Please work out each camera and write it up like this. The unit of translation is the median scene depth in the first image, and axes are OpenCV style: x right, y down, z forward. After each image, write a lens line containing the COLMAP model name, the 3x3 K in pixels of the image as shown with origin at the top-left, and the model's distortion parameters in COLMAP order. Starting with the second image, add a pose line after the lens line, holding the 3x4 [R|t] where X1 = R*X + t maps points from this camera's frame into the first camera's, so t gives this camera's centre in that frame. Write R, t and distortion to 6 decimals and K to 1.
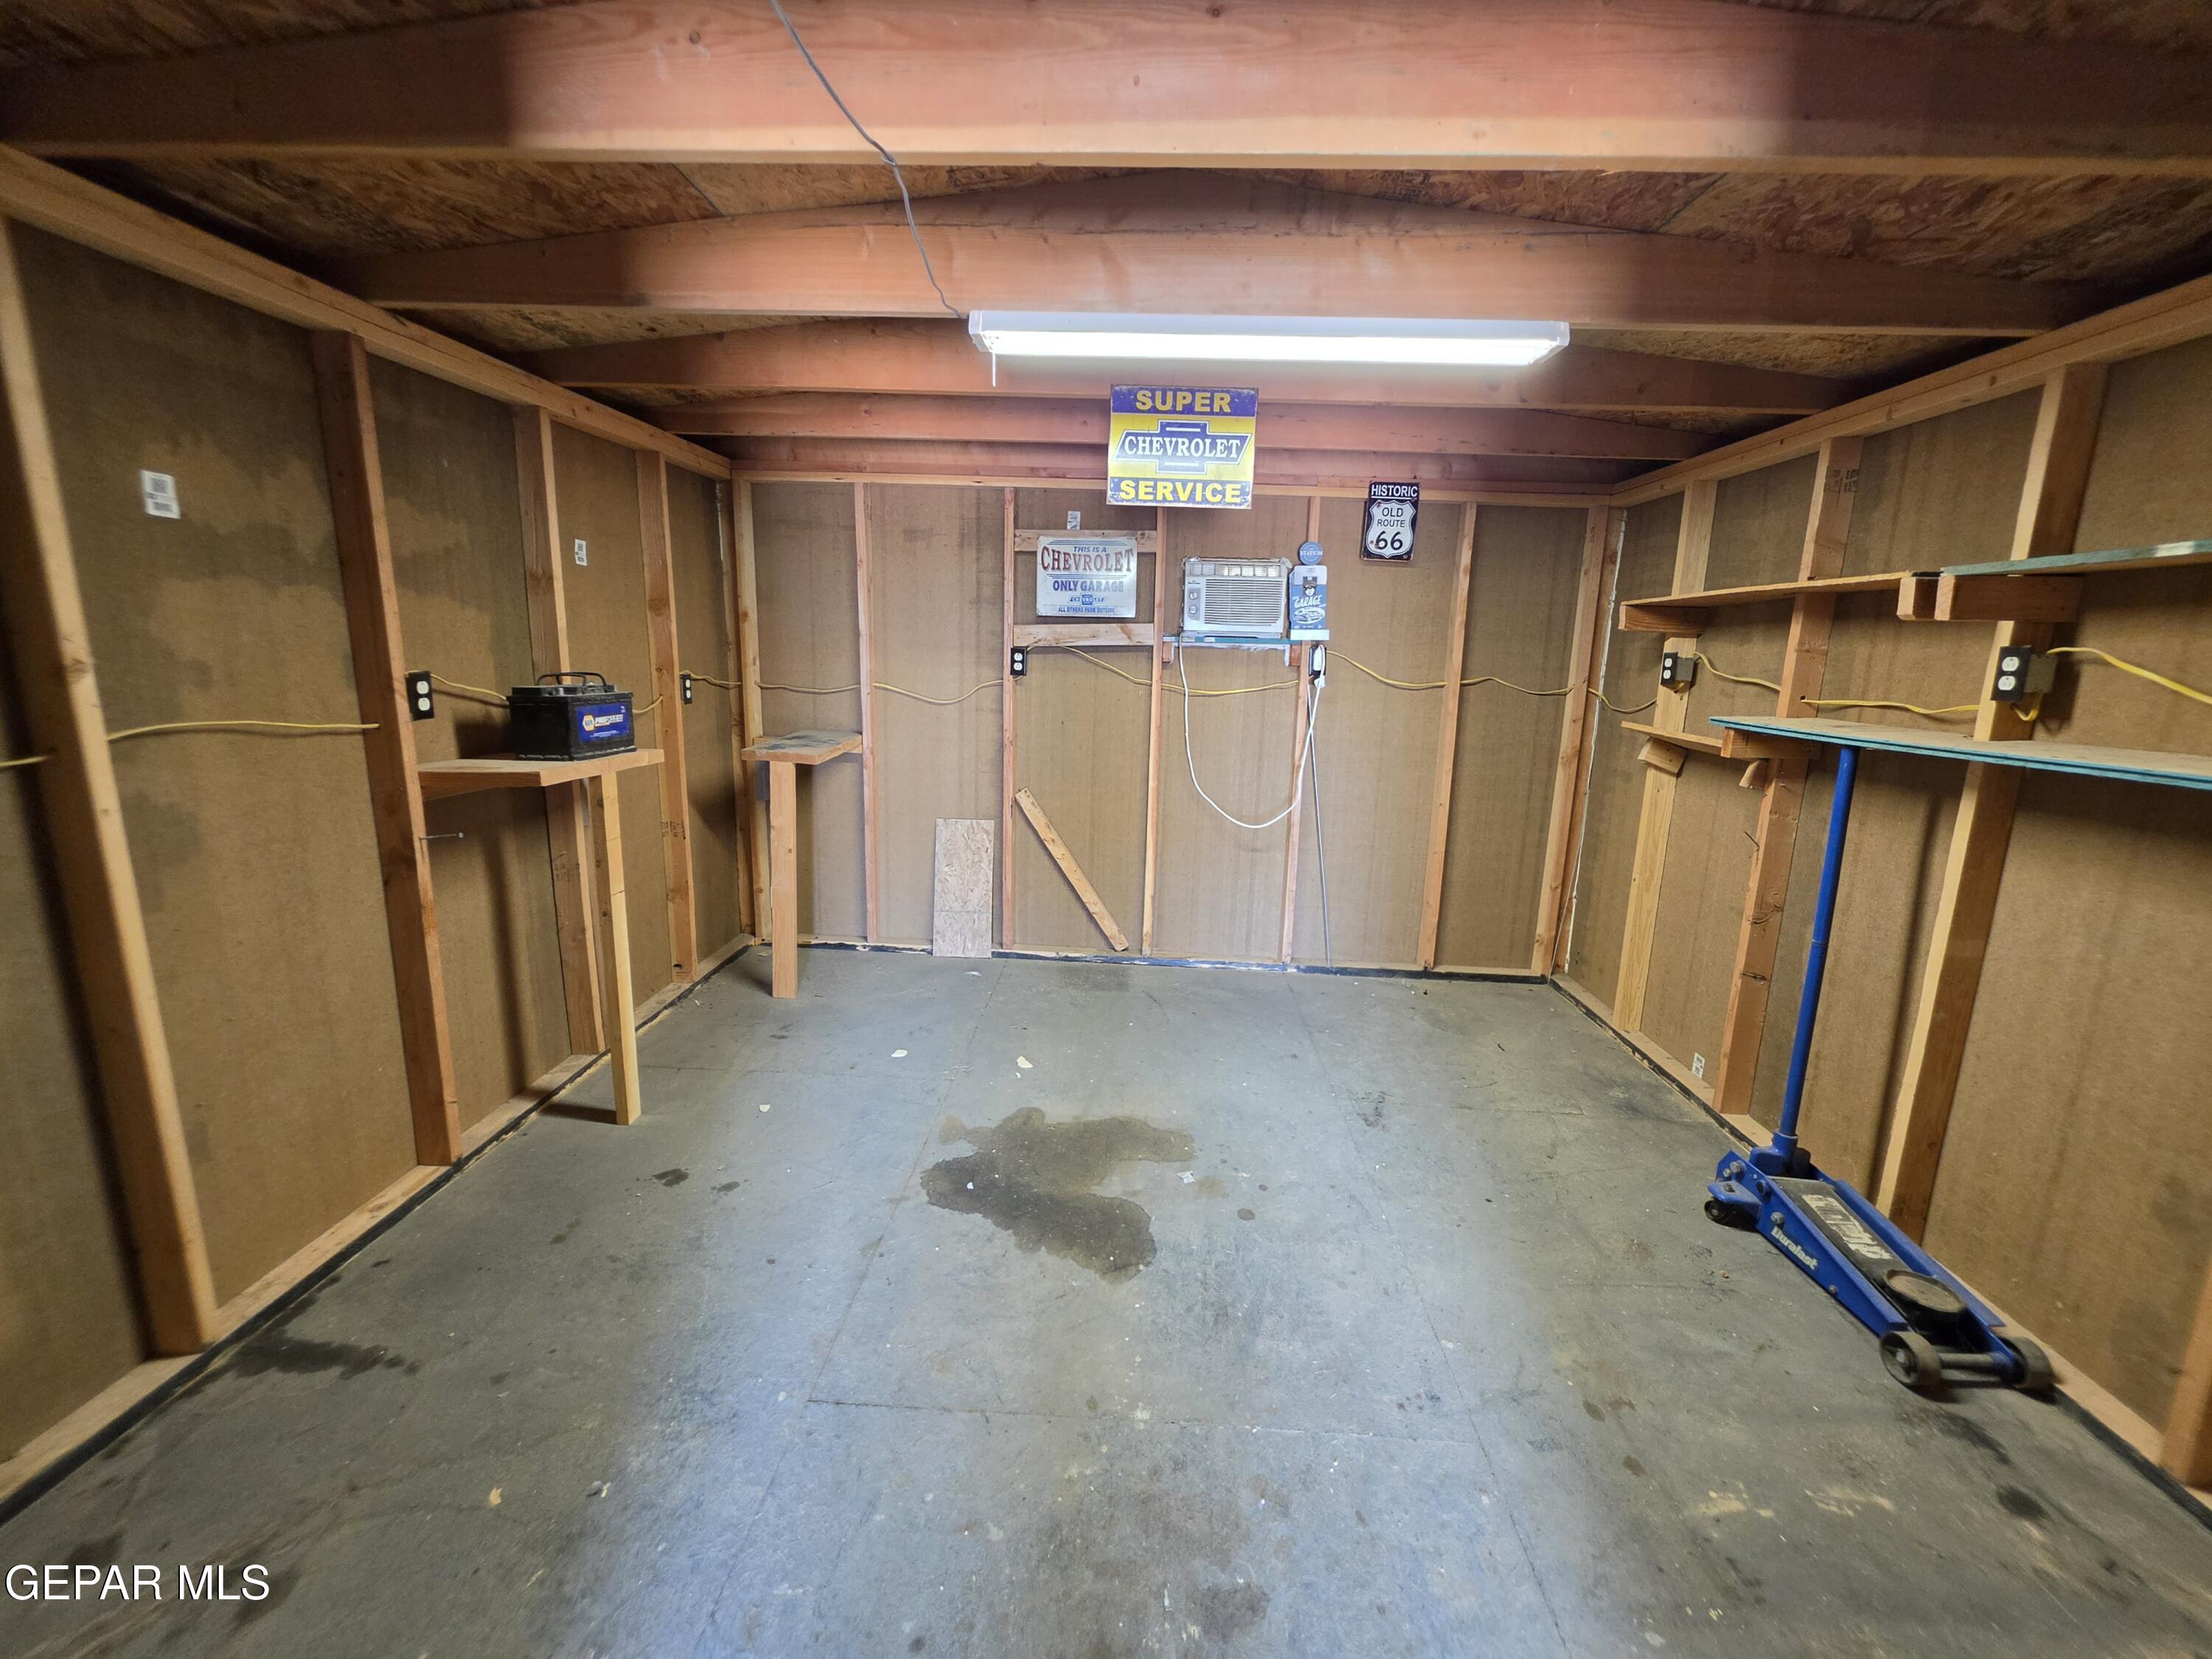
lens RADIAL K [[891.1, 0, 1112.8], [0, 891.1, 821.6], [0, 0, 1]] dist [-0.001533, 0.000023]
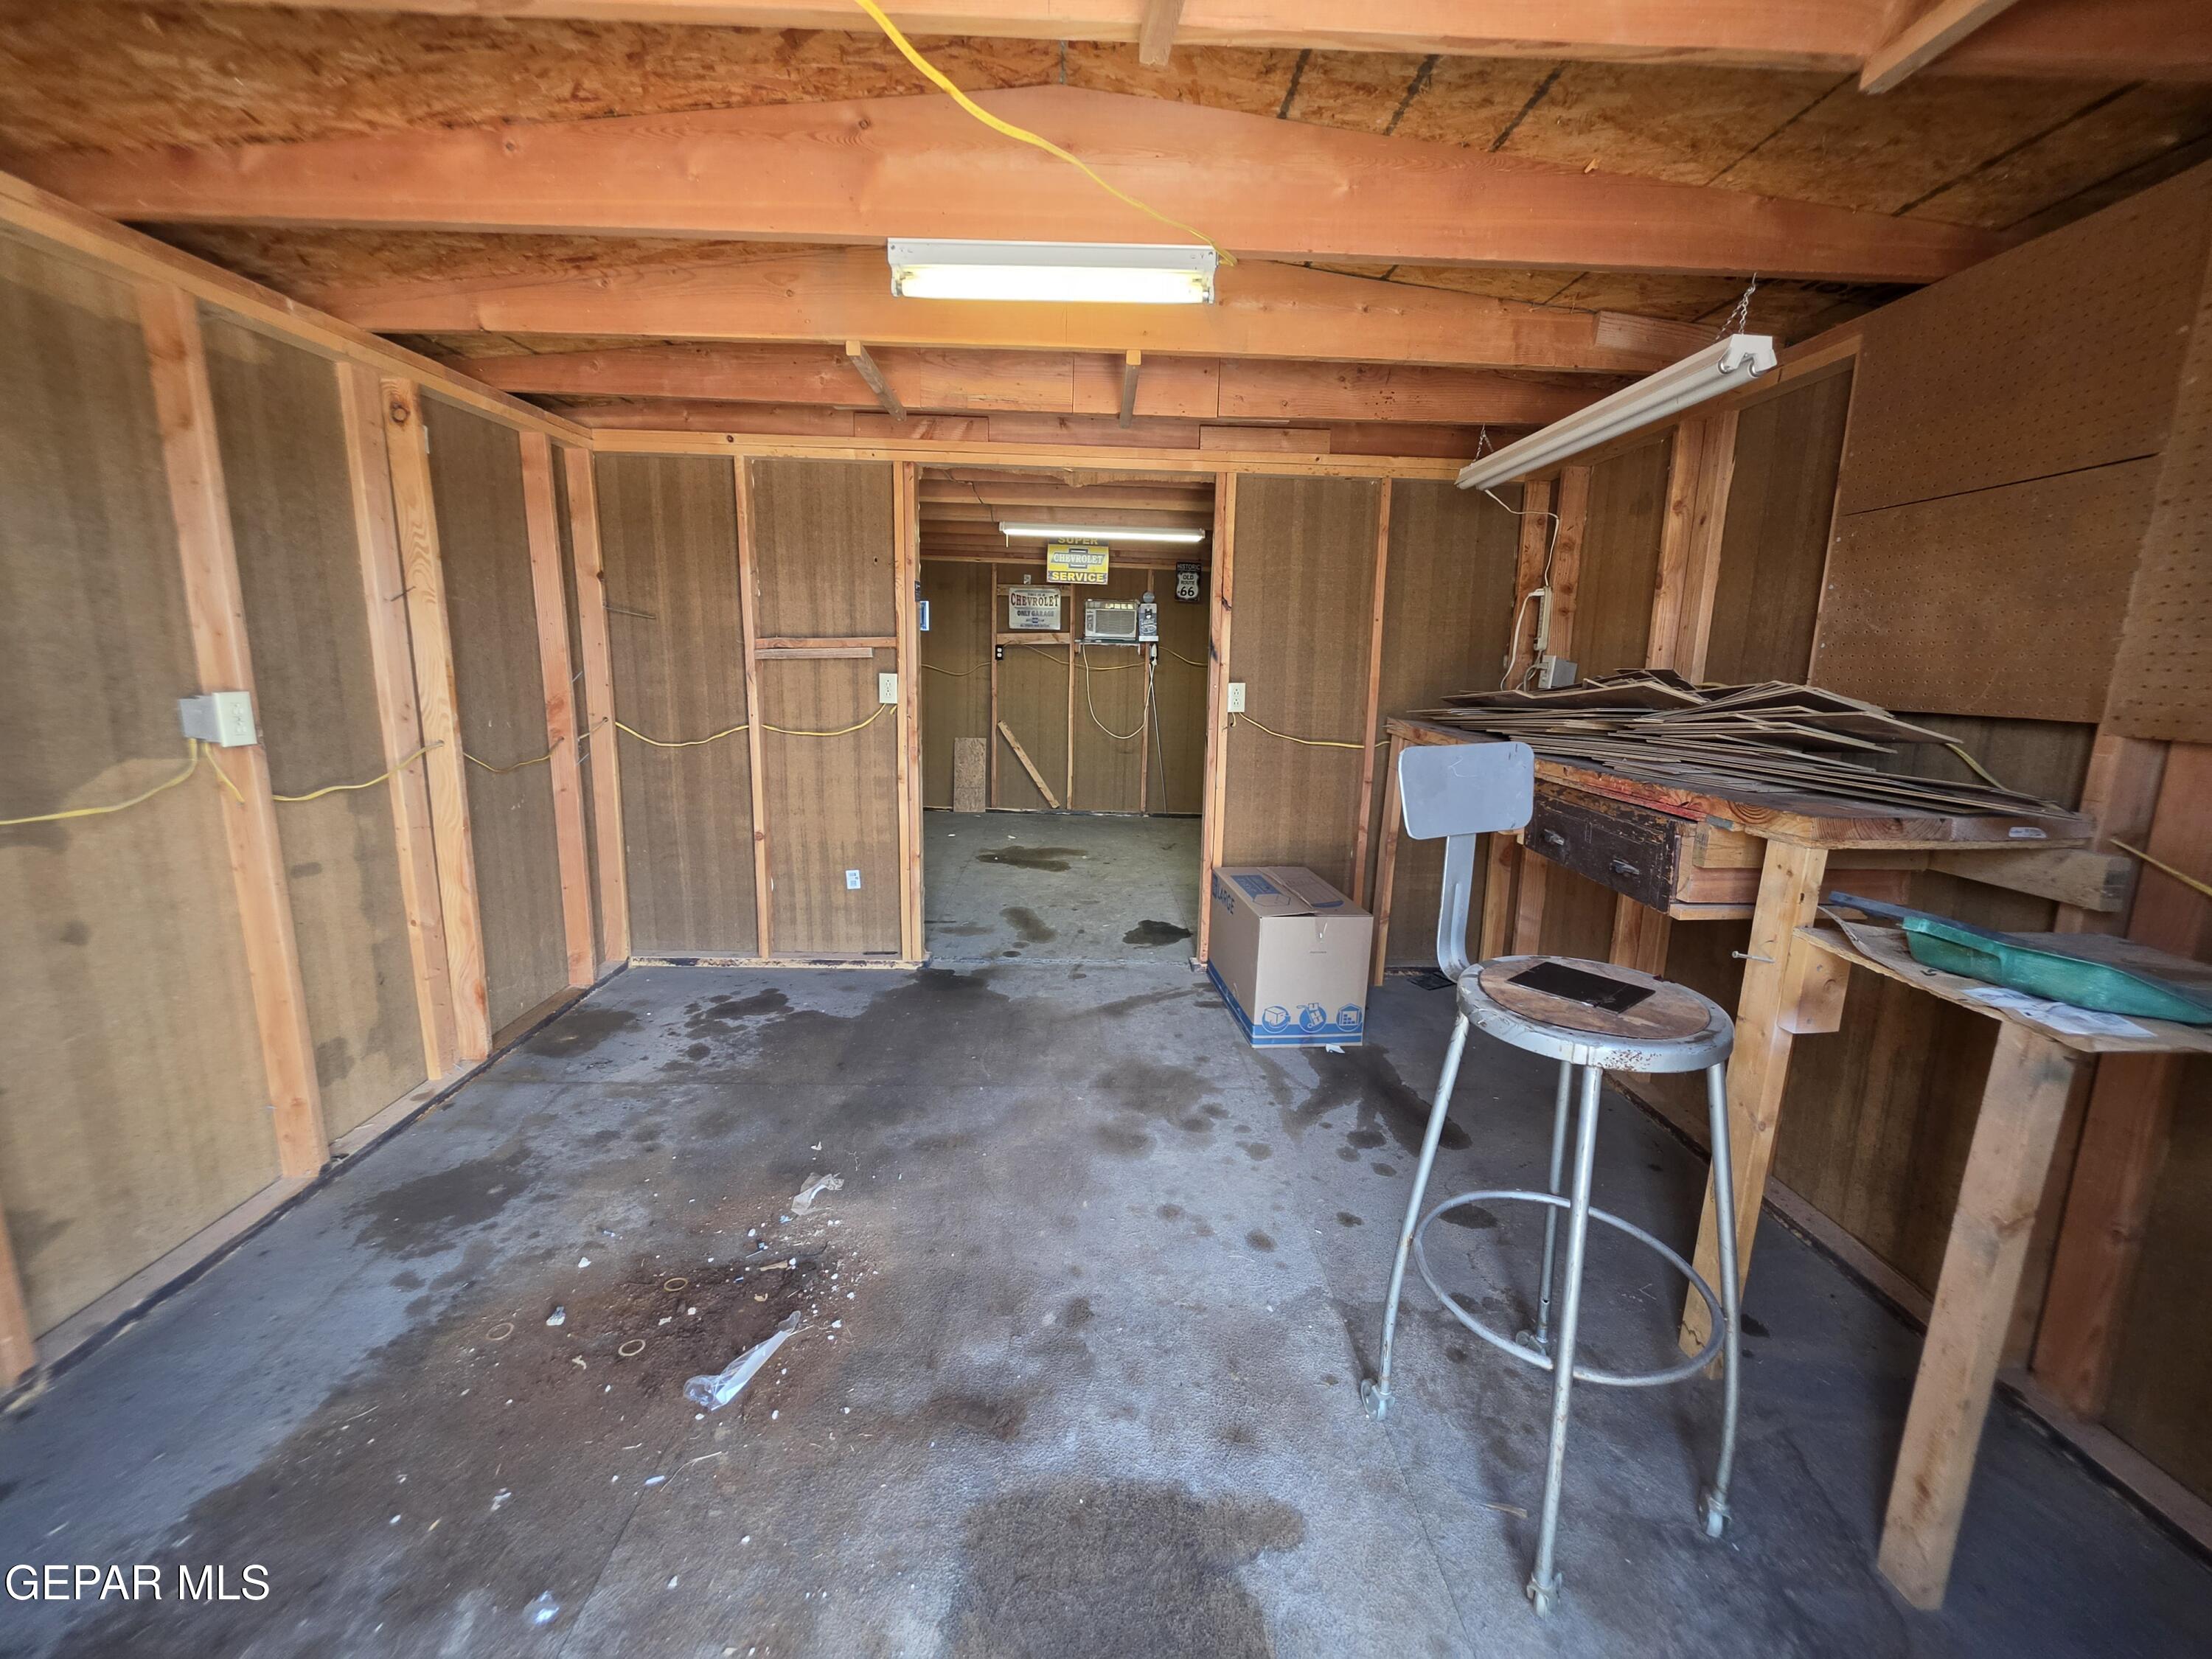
lens RADIAL K [[891.1, 0, 1109.4], [0, 891.1, 824.6], [0, 0, 1]] dist [-0.001533, 0.000023]
pose [[0.996767, -0.017432, 0.078432, -0.027277], [0.017849, 0.999830, -0.004614, 0.206165], [-0.078338, 0.005999, 0.996909, -0.940748]]
